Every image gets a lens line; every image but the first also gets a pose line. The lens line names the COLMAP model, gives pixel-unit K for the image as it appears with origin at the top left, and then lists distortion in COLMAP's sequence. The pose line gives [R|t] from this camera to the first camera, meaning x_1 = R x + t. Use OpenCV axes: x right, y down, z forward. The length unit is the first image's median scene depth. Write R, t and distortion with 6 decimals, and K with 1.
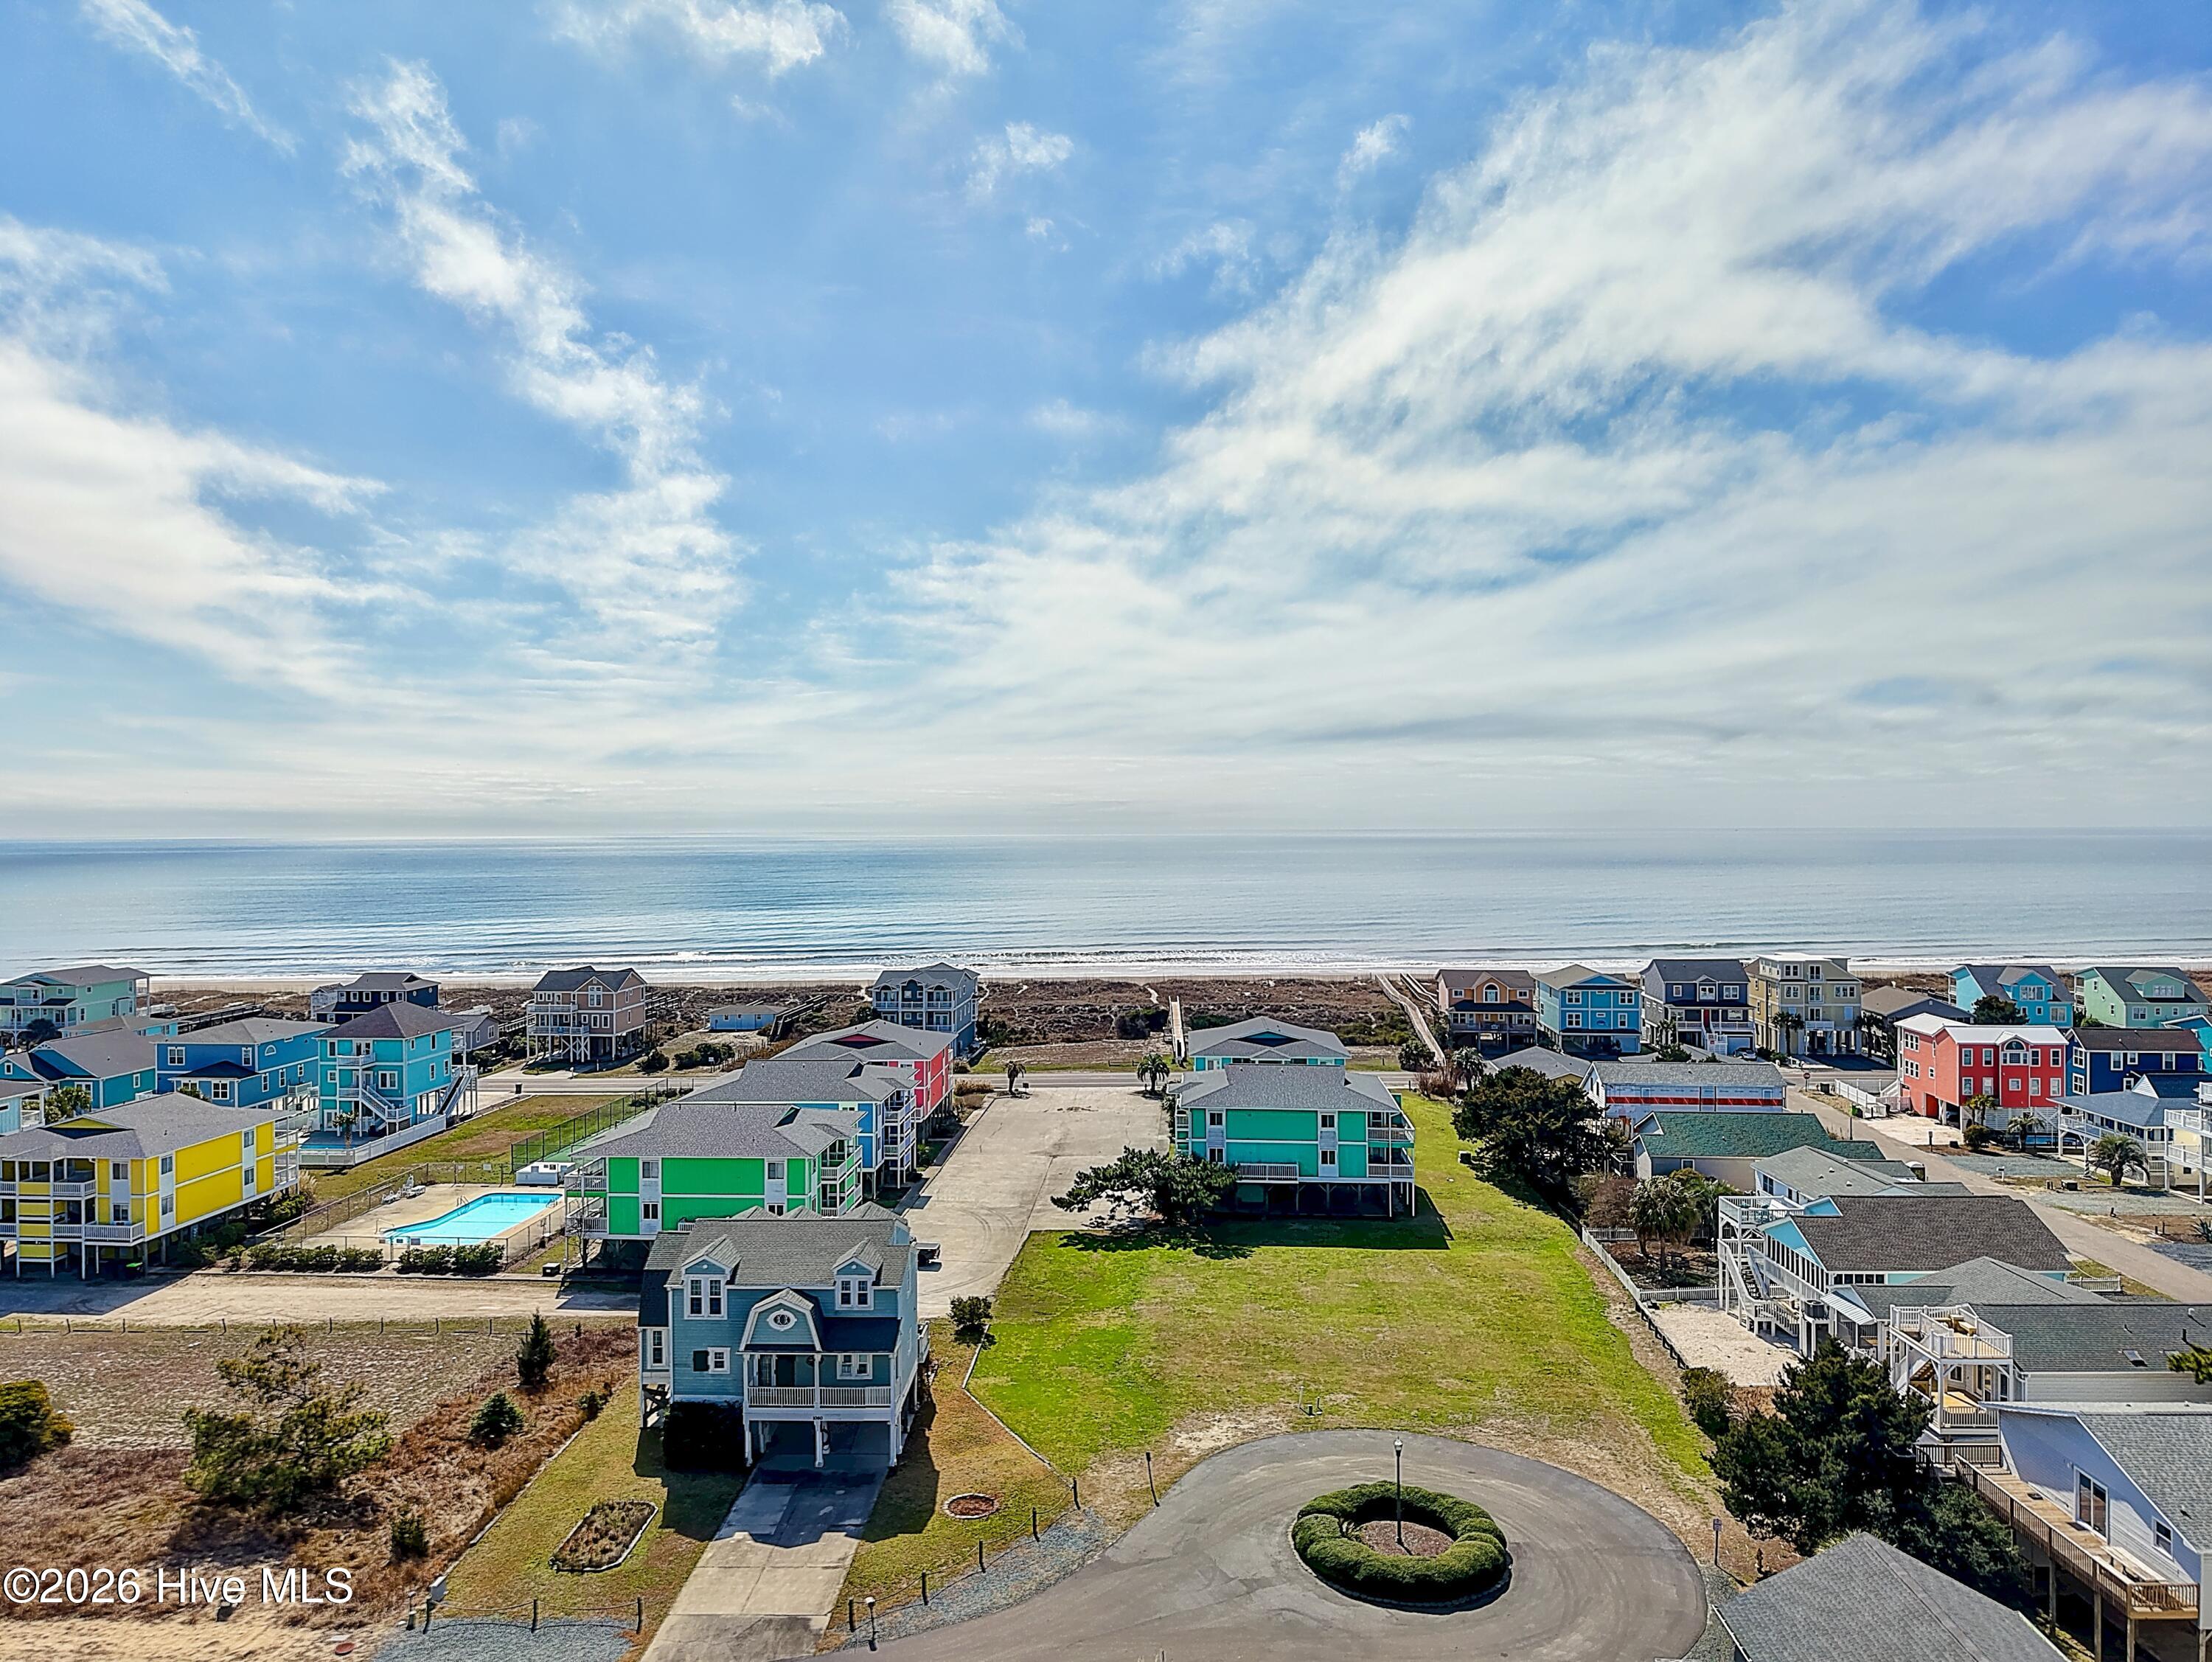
lens RADIAL K [[1463.9, 0, 1112.7], [0, 1463.9, 801.2], [0, 0, 1]] dist [0.026617, -0.027419]
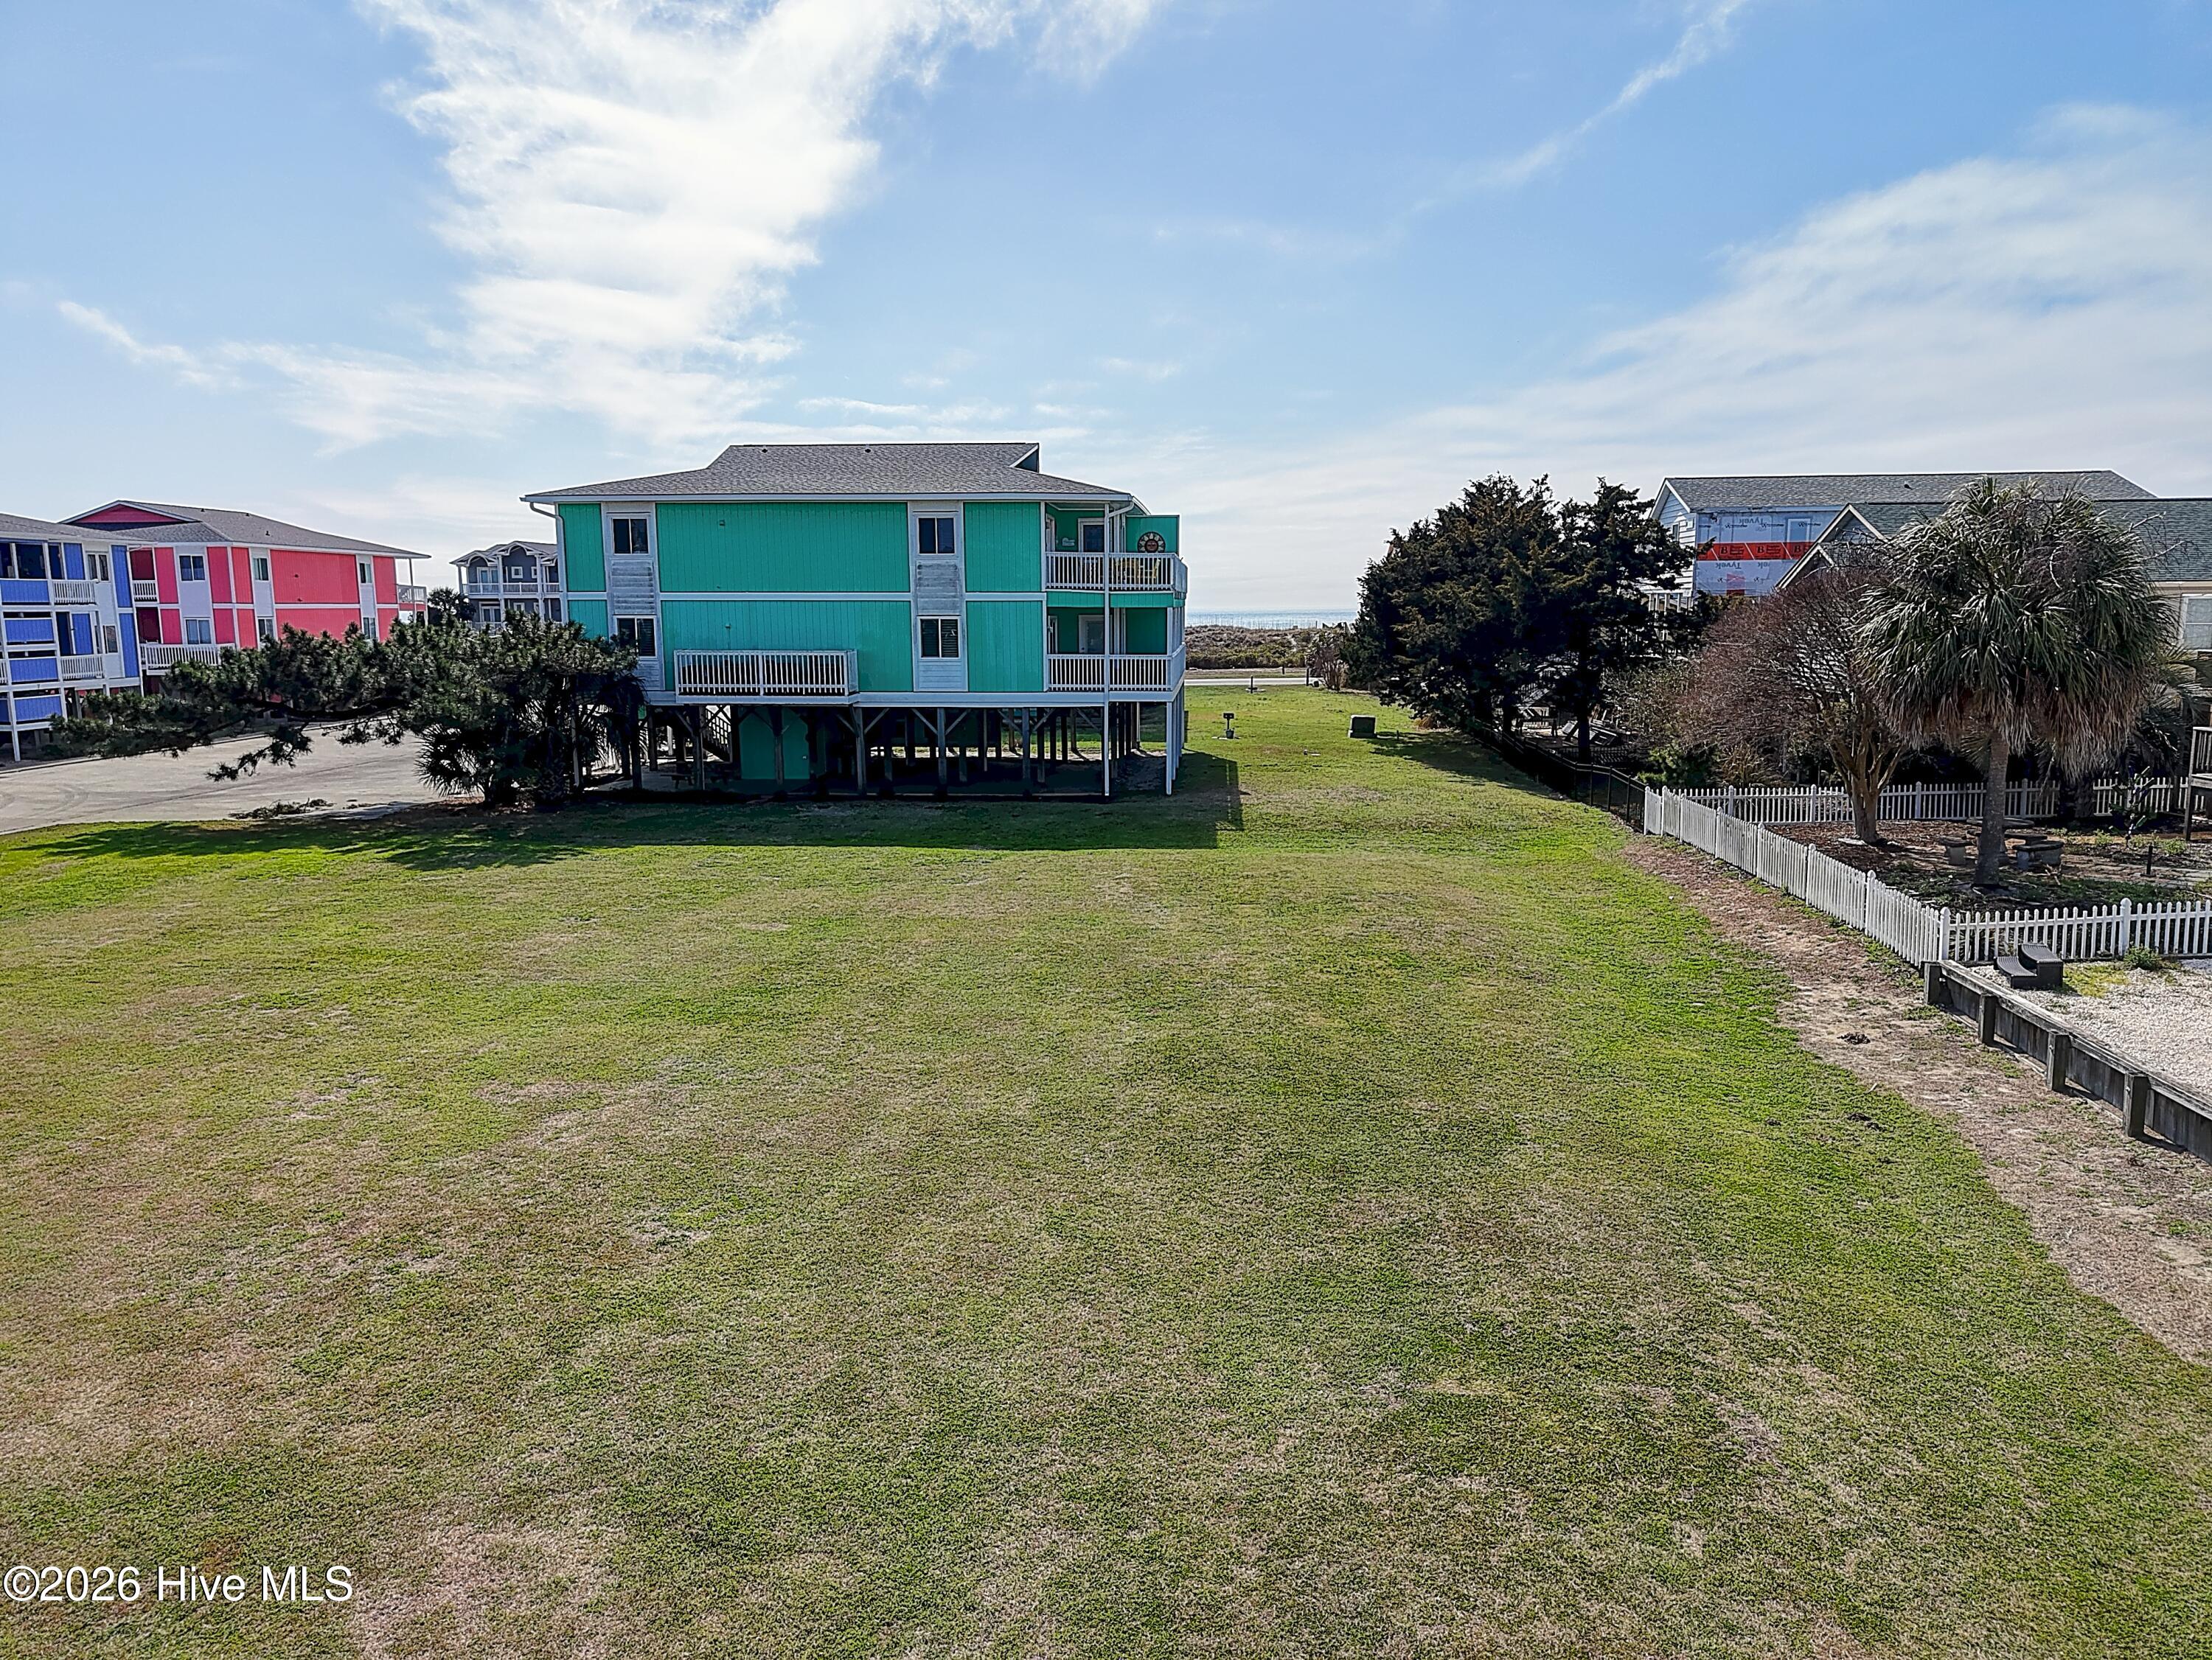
lens RADIAL K [[1491.2, 0, 1115.1], [0, 1491.2, 831.7], [0, 0, 1]] dist [0.015200, -0.002600]
pose [[0.999996, 0.000909, -0.002586, 0.195081], [-0.000456, 0.985430, 0.170082, 0.232259], [0.002703, -0.170080, 0.985426, 0.645555]]
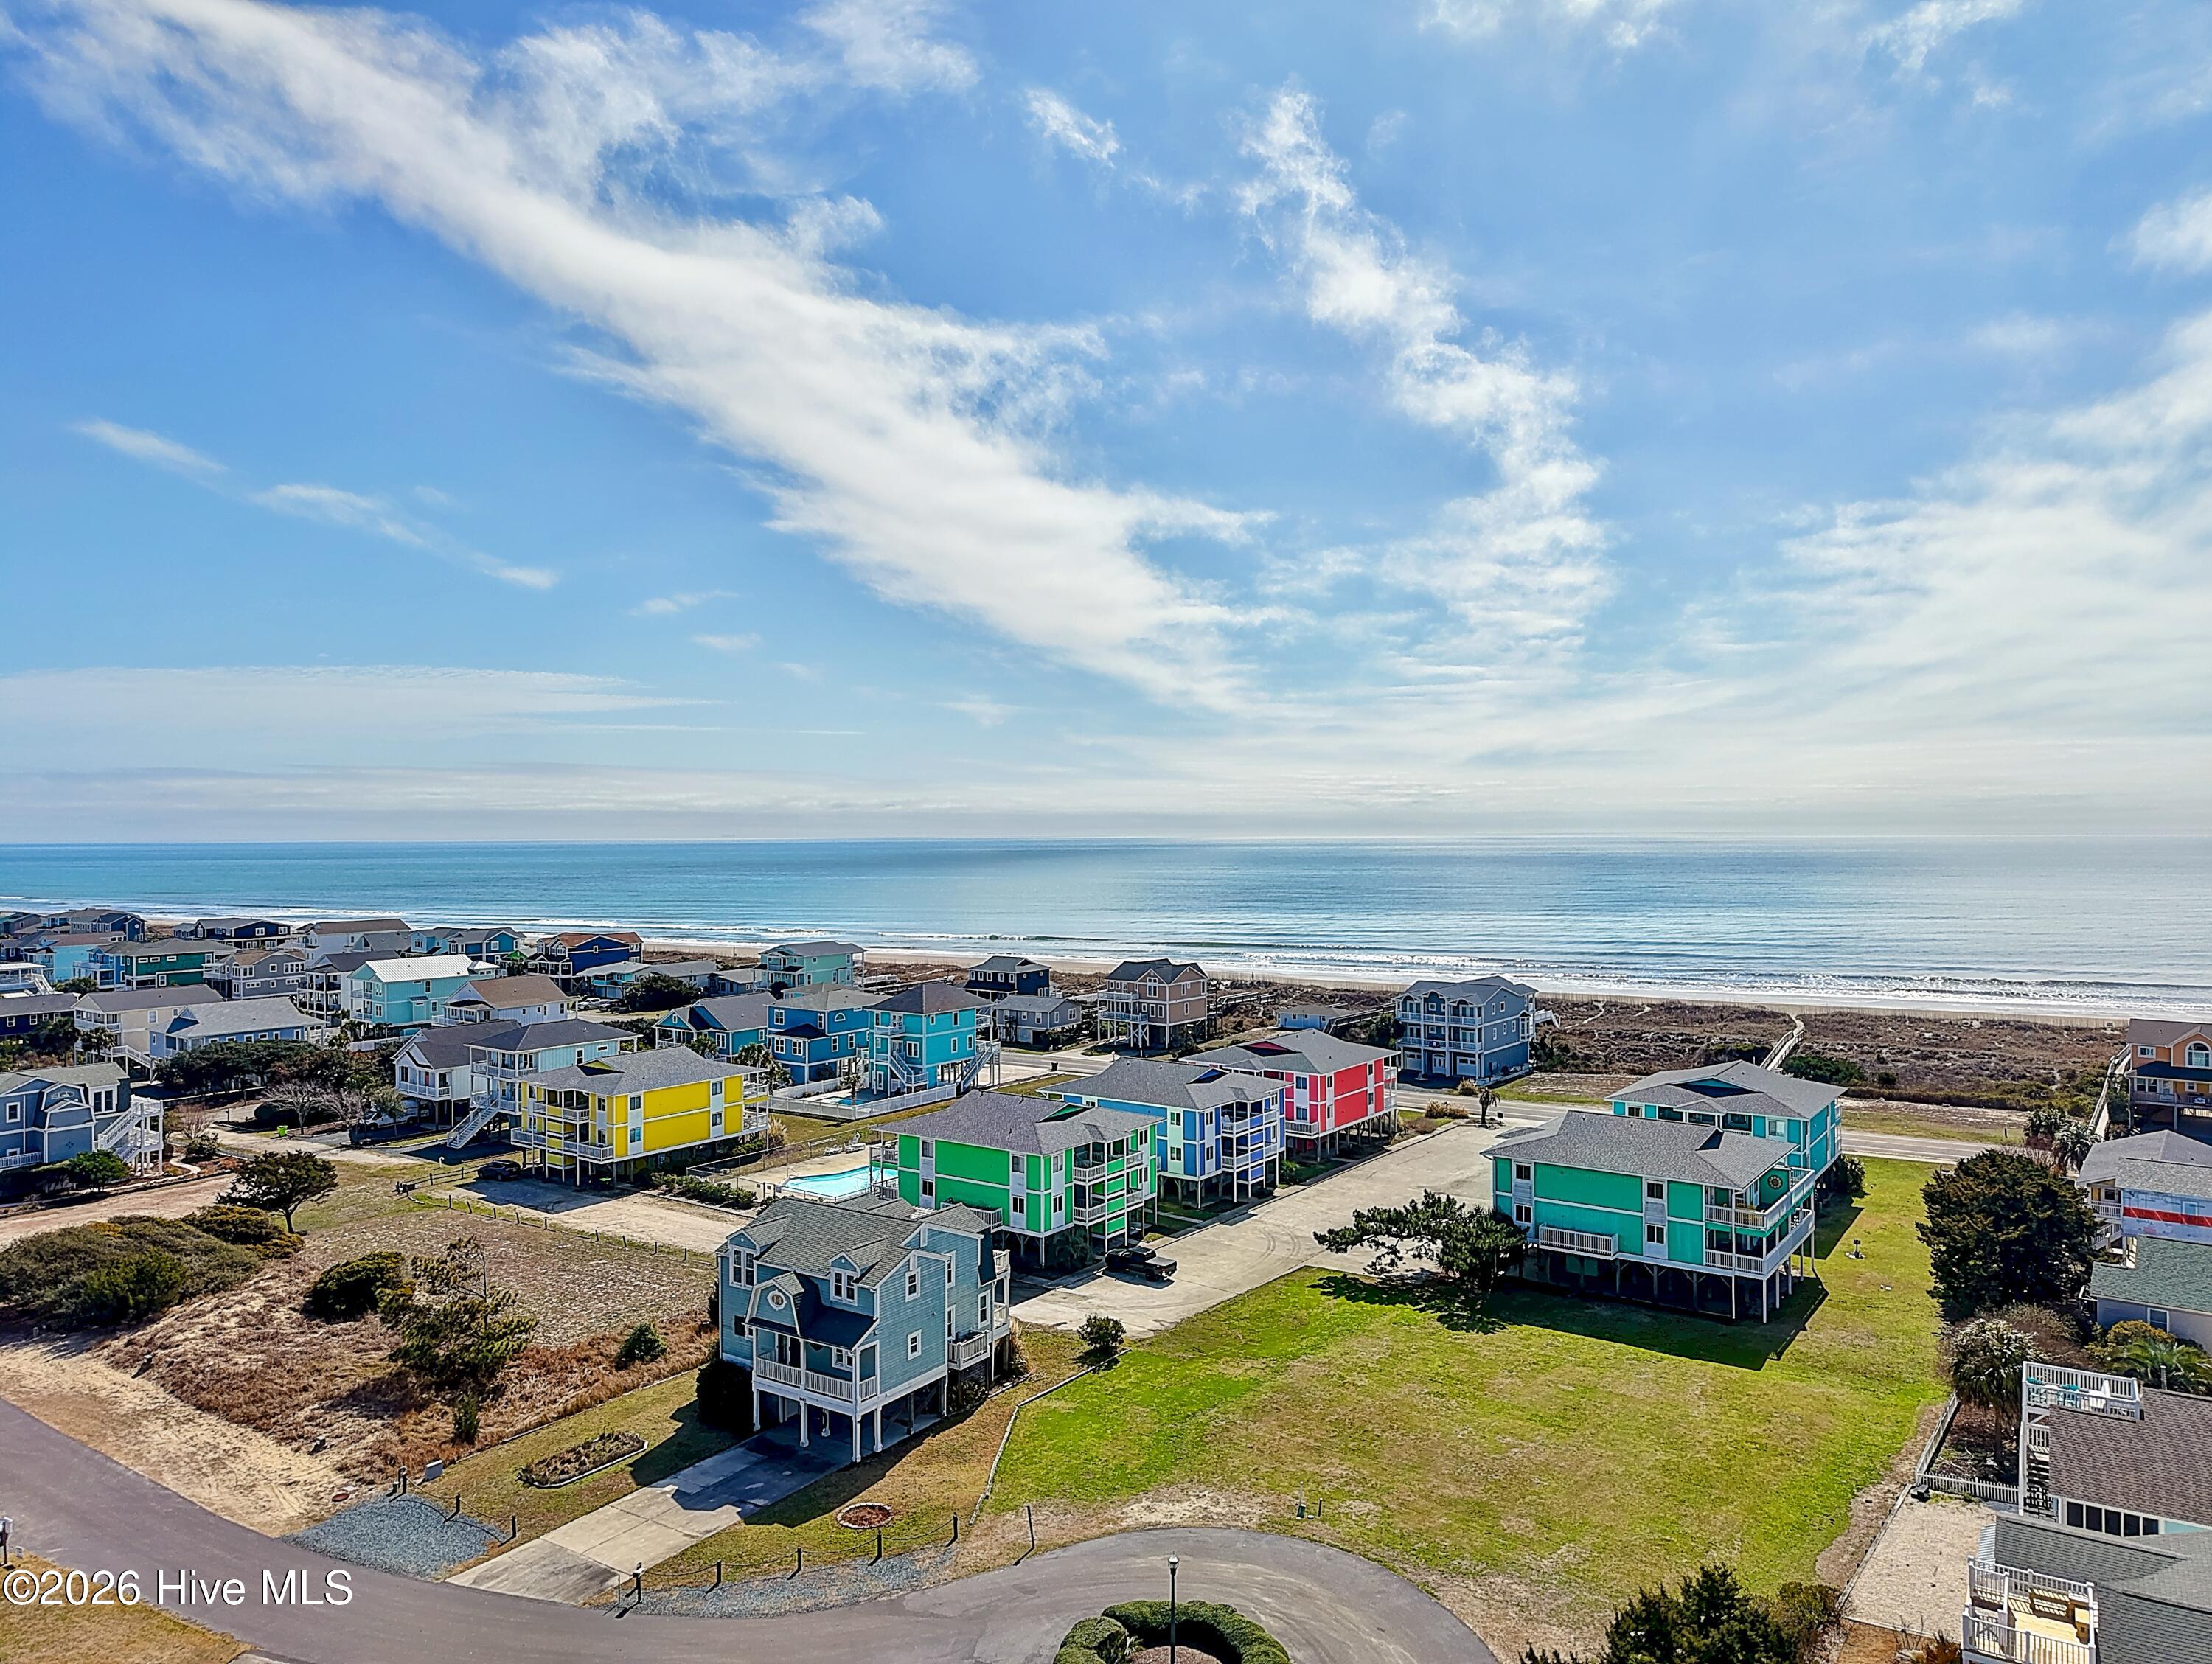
lens RADIAL K [[1491.3, 0, 1115.1], [0, 1491.3, 833.7], [0, 0, 1]] dist [0.015200, -0.002600]
pose [[0.849988, 0.002231, -0.526798, 0.336899], [0.009158, 0.999777, 0.019011, 0.000671], [0.526723, -0.020983, 0.849778, 0.139585]]
